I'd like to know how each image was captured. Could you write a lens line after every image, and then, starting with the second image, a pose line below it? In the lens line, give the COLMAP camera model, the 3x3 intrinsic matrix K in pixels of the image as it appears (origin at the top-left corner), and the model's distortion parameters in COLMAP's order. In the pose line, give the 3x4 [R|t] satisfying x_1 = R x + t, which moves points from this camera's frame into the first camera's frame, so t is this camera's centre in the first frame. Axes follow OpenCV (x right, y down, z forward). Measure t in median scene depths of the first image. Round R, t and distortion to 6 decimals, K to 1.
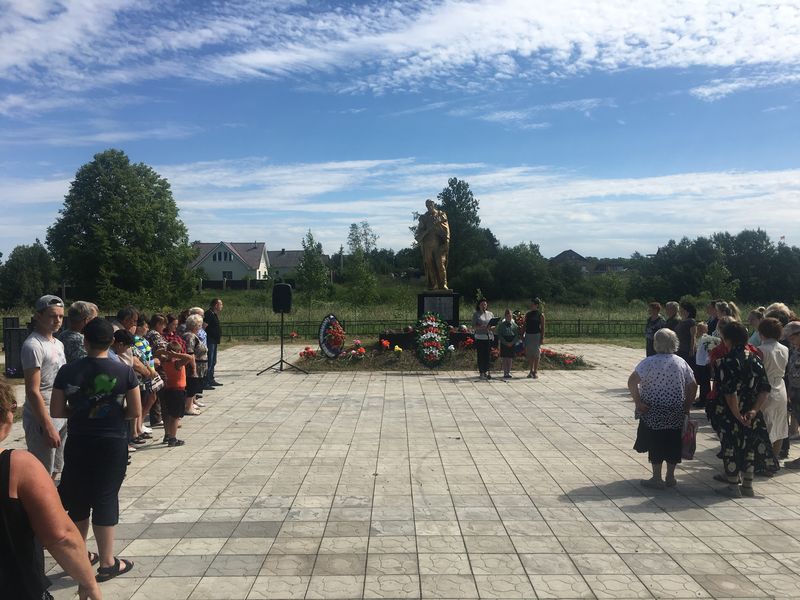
lens RADIAL K [[676.8, 0, 404.7], [0, 676.8, 283.0], [0, 0, 1]] dist [0.004230, -0.001656]
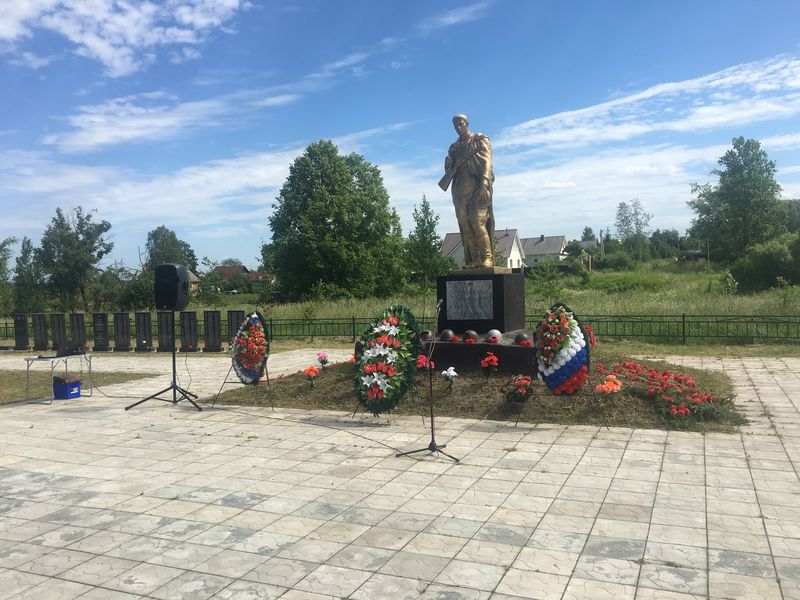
lens RADIAL K [[676.8, 0, 404.7], [0, 676.8, 283.0], [0, 0, 1]] dist [0.004230, -0.001656]
pose [[0.907401, -0.022404, -0.419669, 0.048023], [0.028404, 0.999564, 0.008054, 0.003284], [0.419306, -0.019229, 0.907641, 0.088103]]
